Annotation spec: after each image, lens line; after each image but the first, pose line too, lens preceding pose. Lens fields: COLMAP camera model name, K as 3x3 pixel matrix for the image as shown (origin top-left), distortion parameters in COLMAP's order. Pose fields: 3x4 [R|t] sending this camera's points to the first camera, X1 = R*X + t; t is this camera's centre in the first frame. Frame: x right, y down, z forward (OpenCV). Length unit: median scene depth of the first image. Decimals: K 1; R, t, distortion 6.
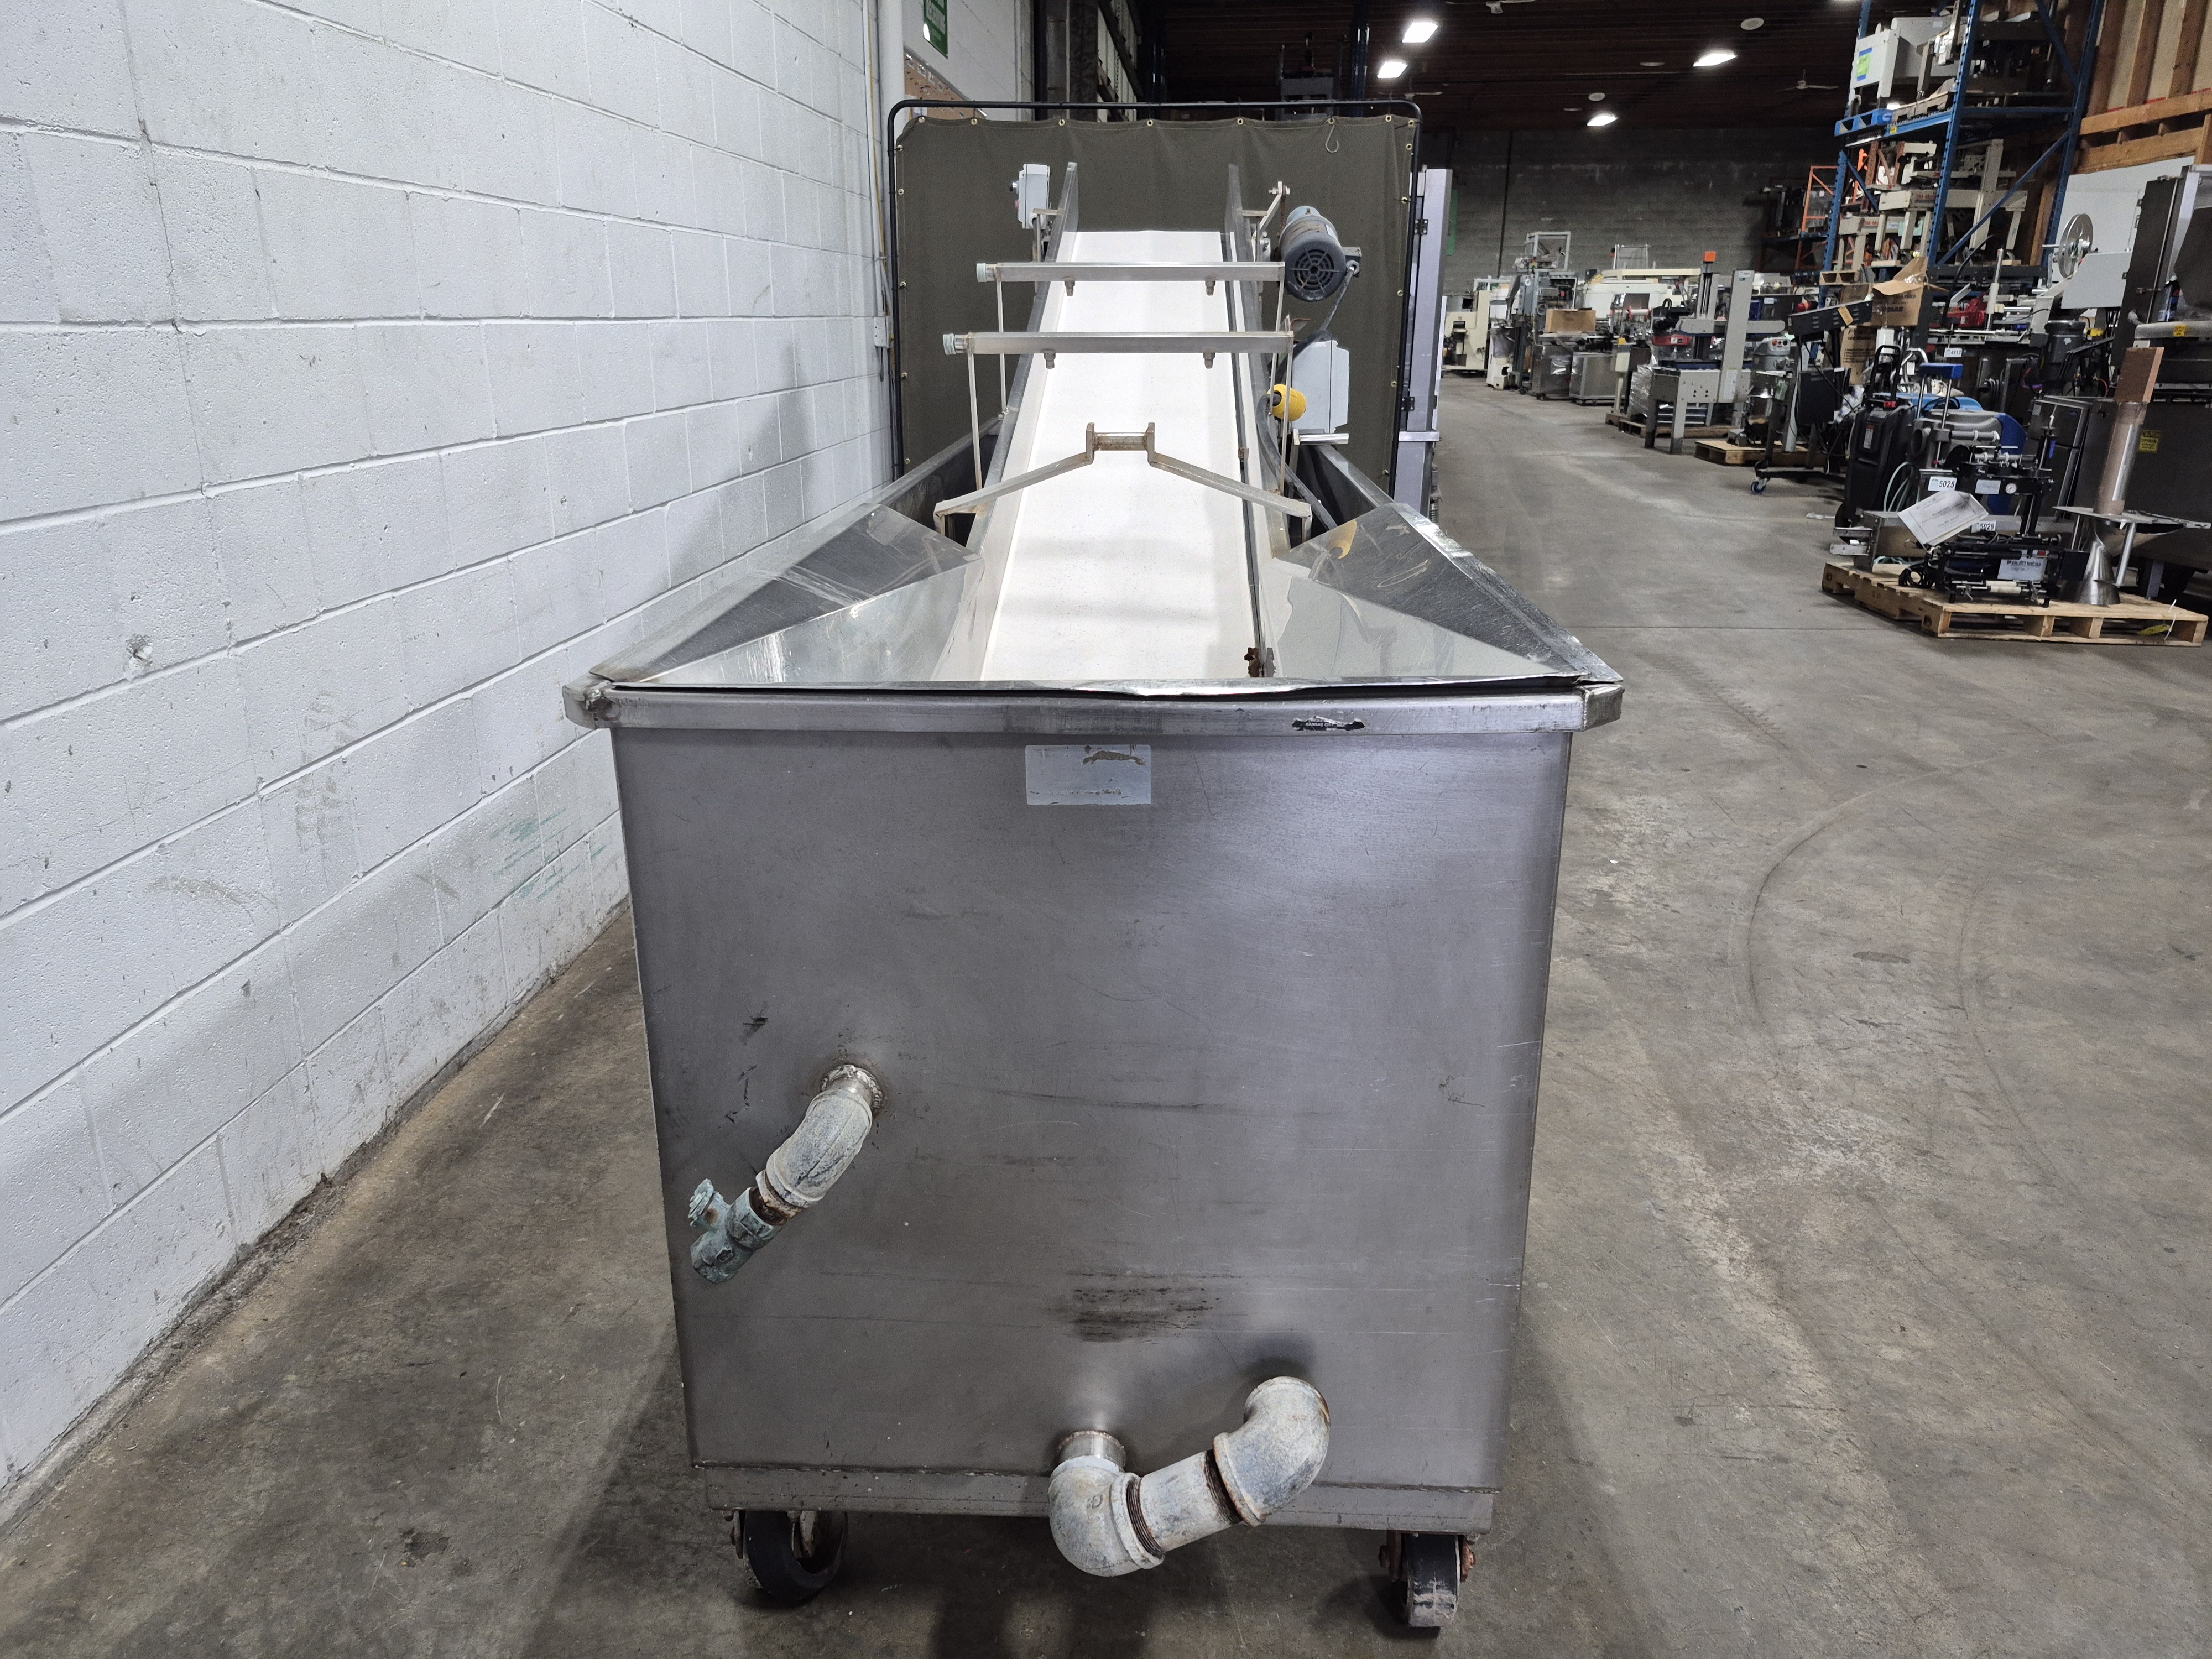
lens RADIAL K [[1567.7, 0, 1106.0], [0, 1567.7, 829.5], [0, 0, 1]] dist [0.091338, -0.105842]
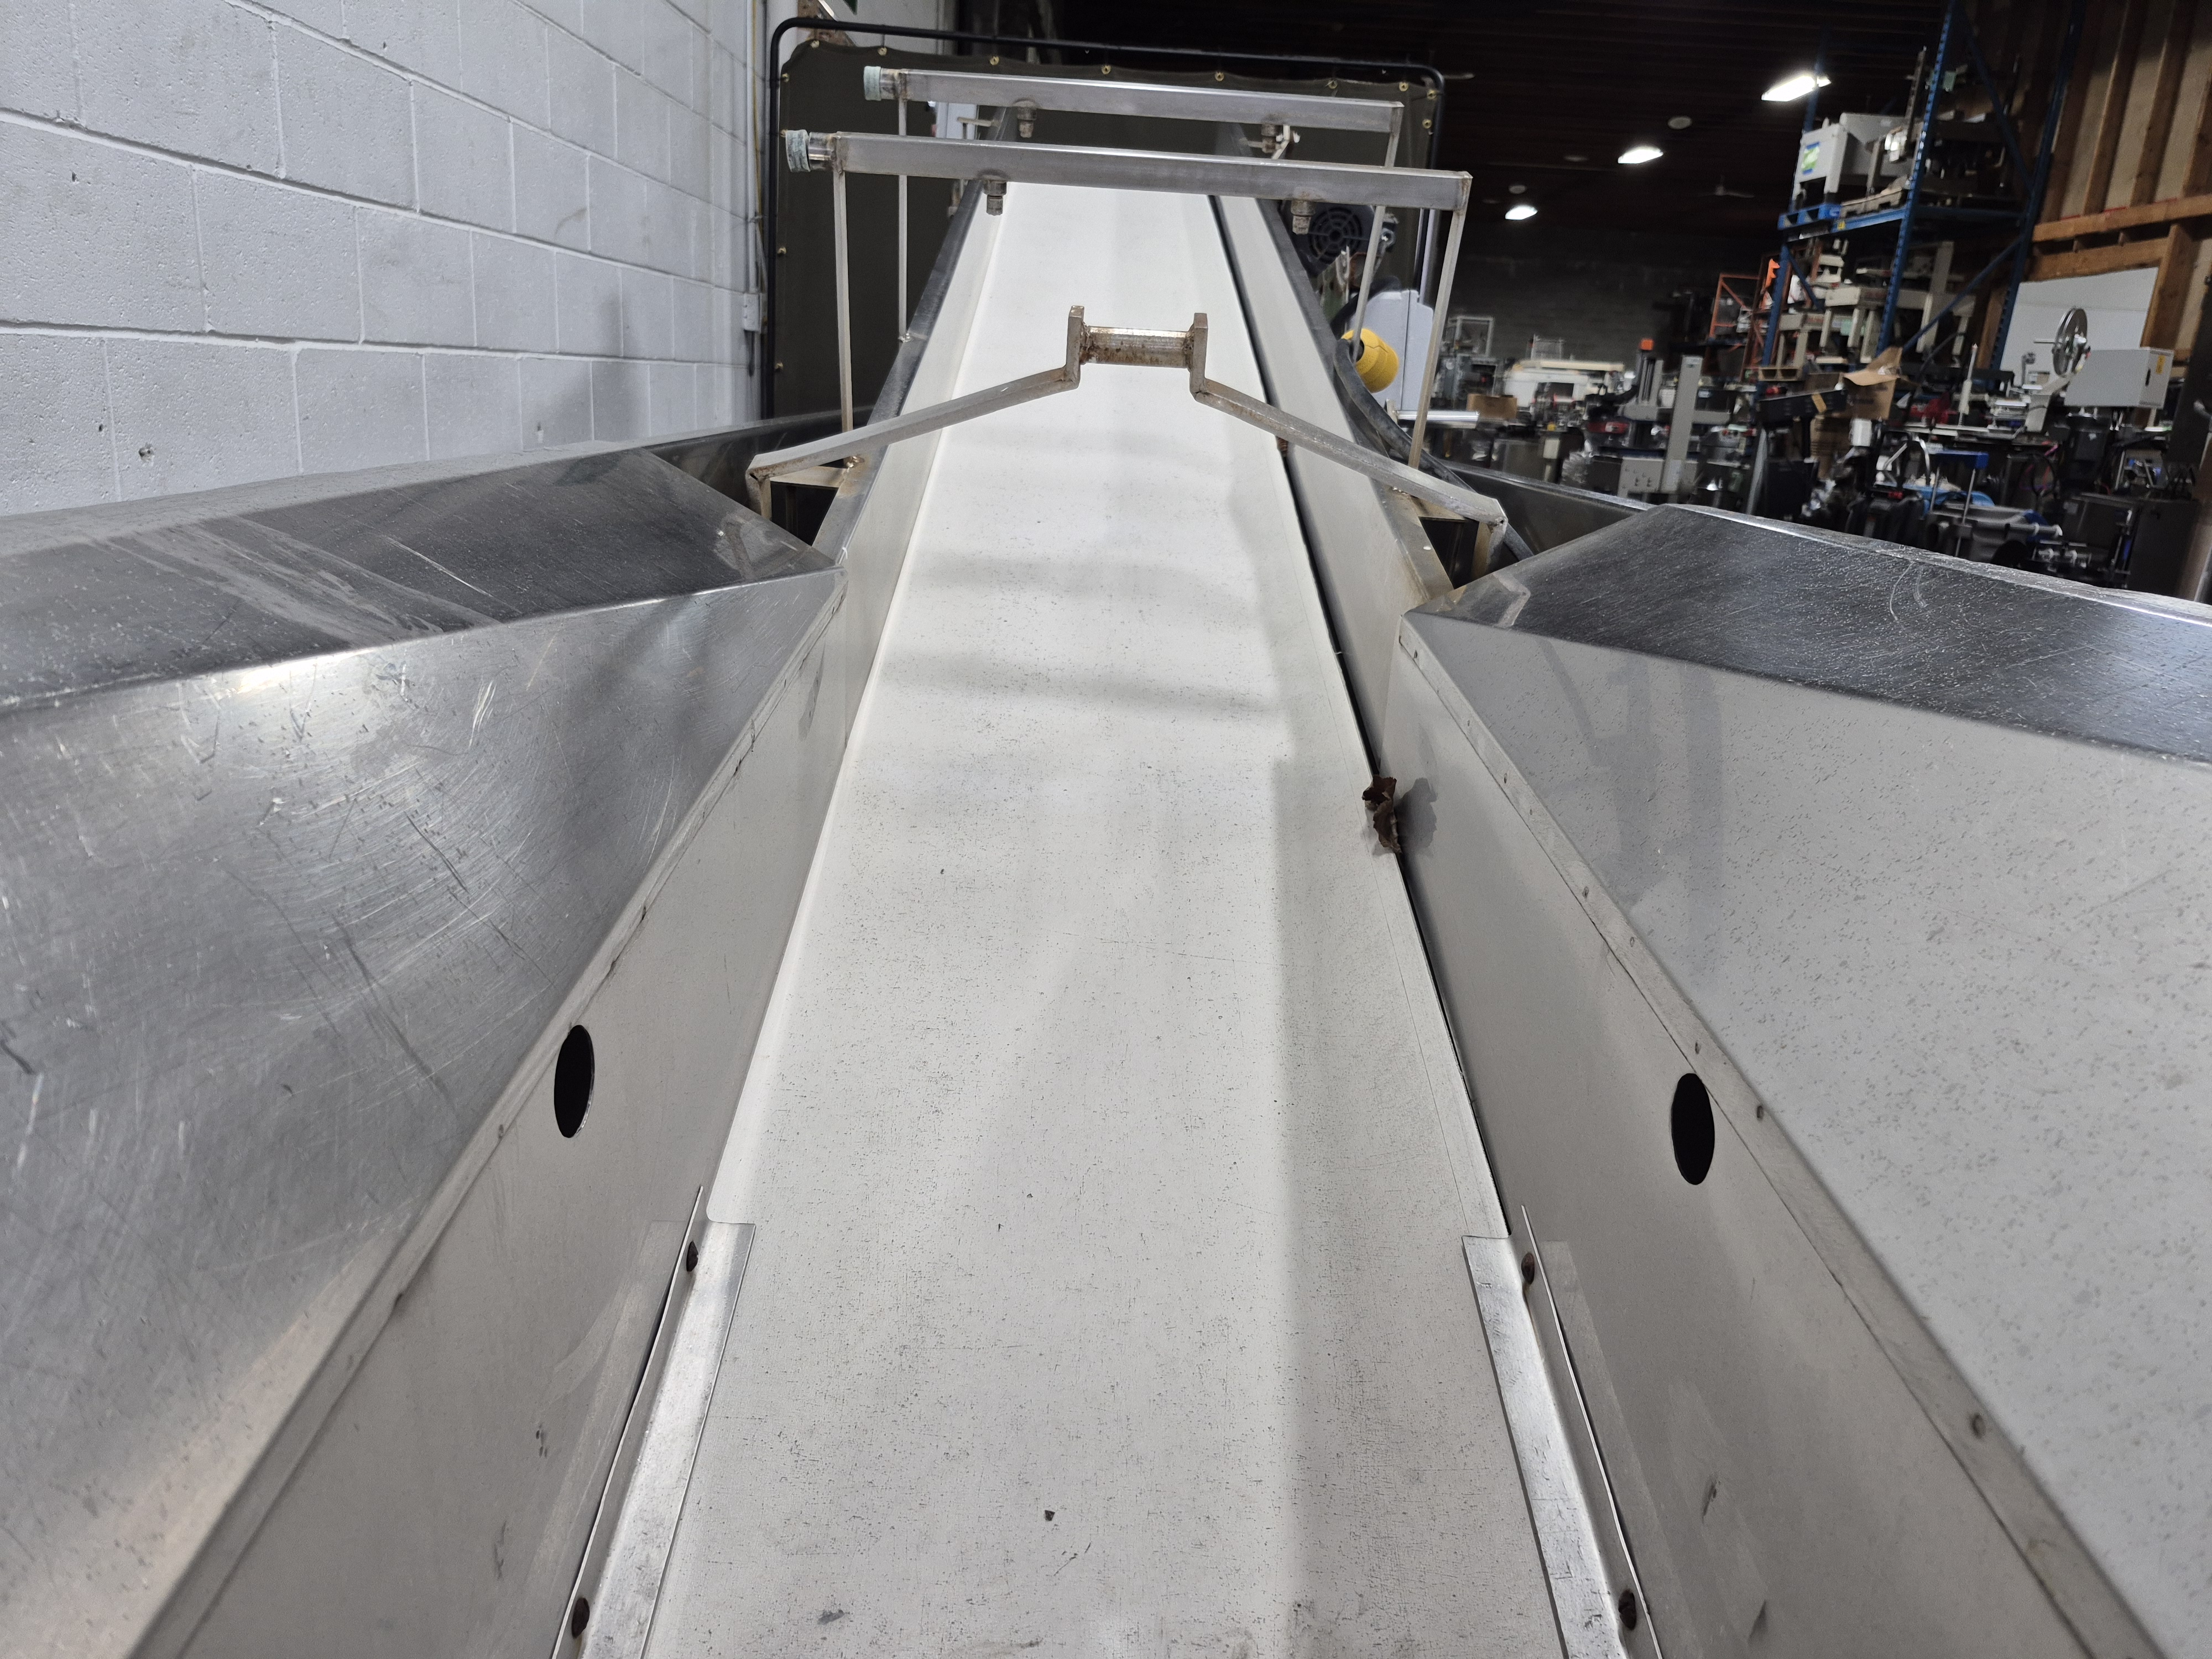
lens RADIAL K [[1520.5, 0, 1106.0], [0, 1520.5, 829.5], [0, 0, 1]] dist [0.089299, -0.113814]
pose [[0.996173, 0.043753, 0.075665, -0.028605], [-0.040808, 0.998365, -0.040033, -0.073699], [-0.077293, 0.036792, 0.996329, 0.508066]]
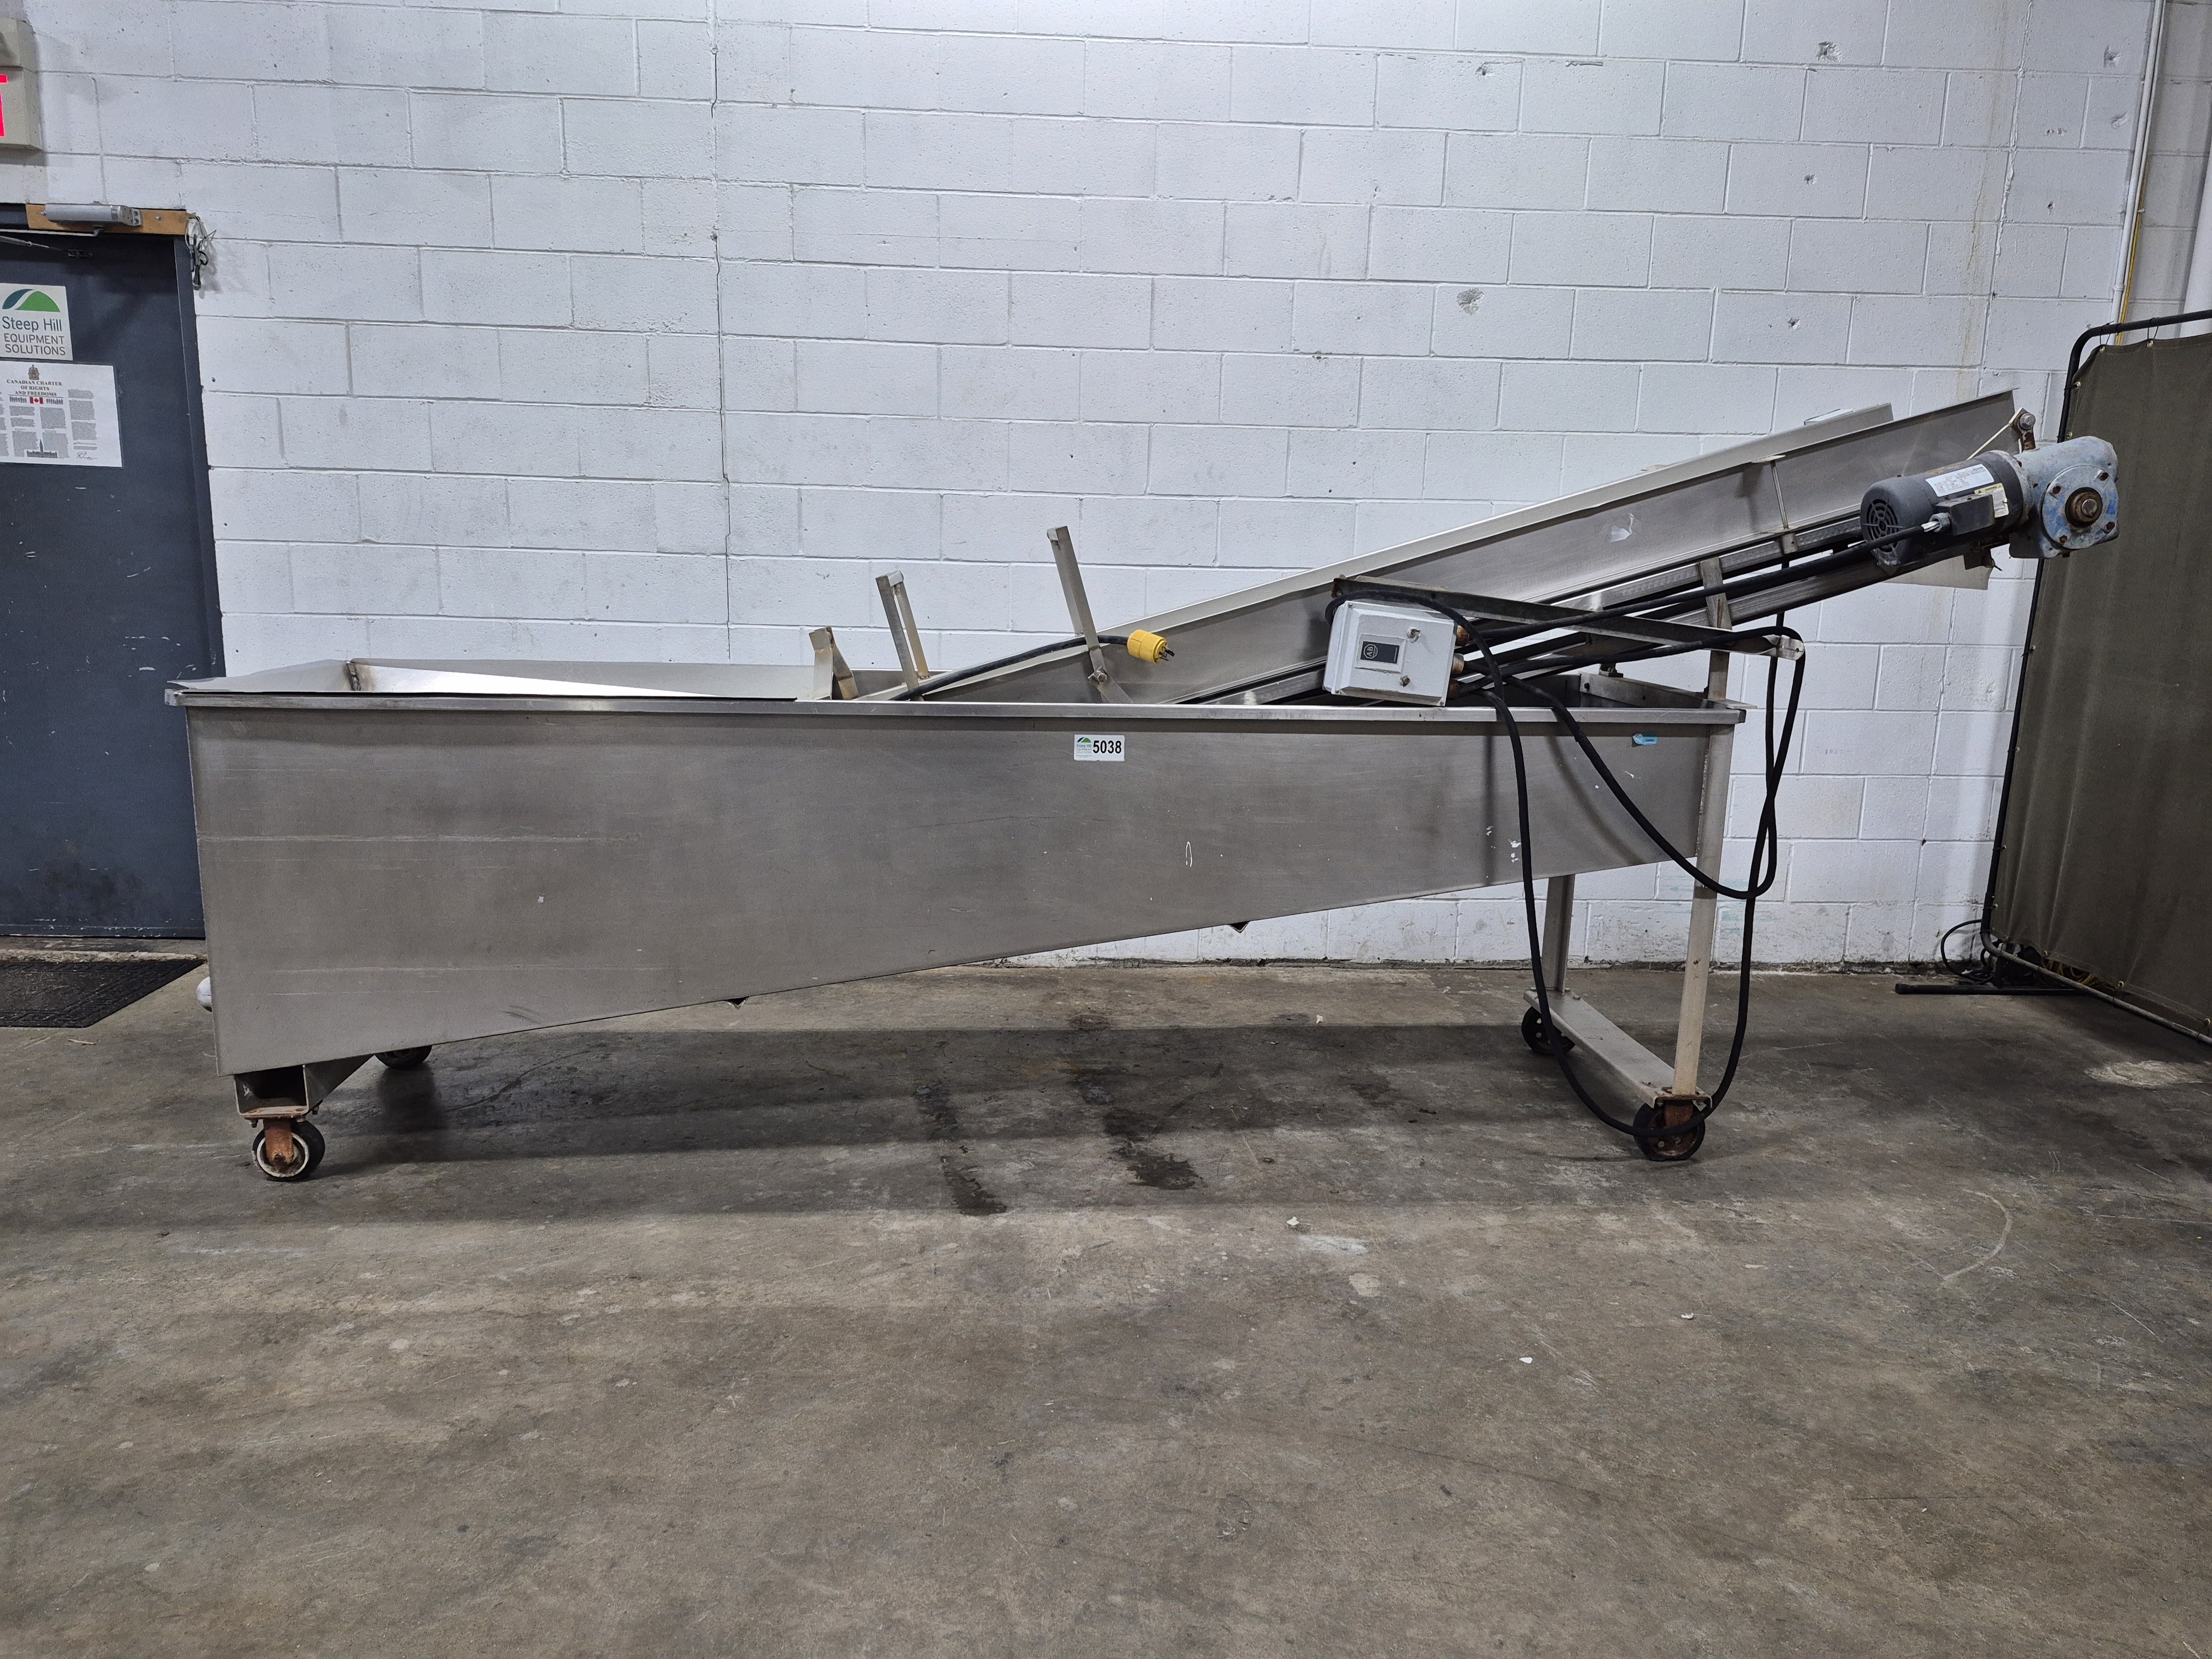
lens RADIAL K [[1520.5, 0, 1106.0], [0, 1520.5, 829.5], [0, 0, 1]] dist [0.089299, -0.113814]
pose [[0.135092, 0.198894, -0.970666, 1.454325], [-0.333503, 0.931613, 0.144476, -0.370984], [0.933020, 0.304203, 0.192185, 0.992992]]
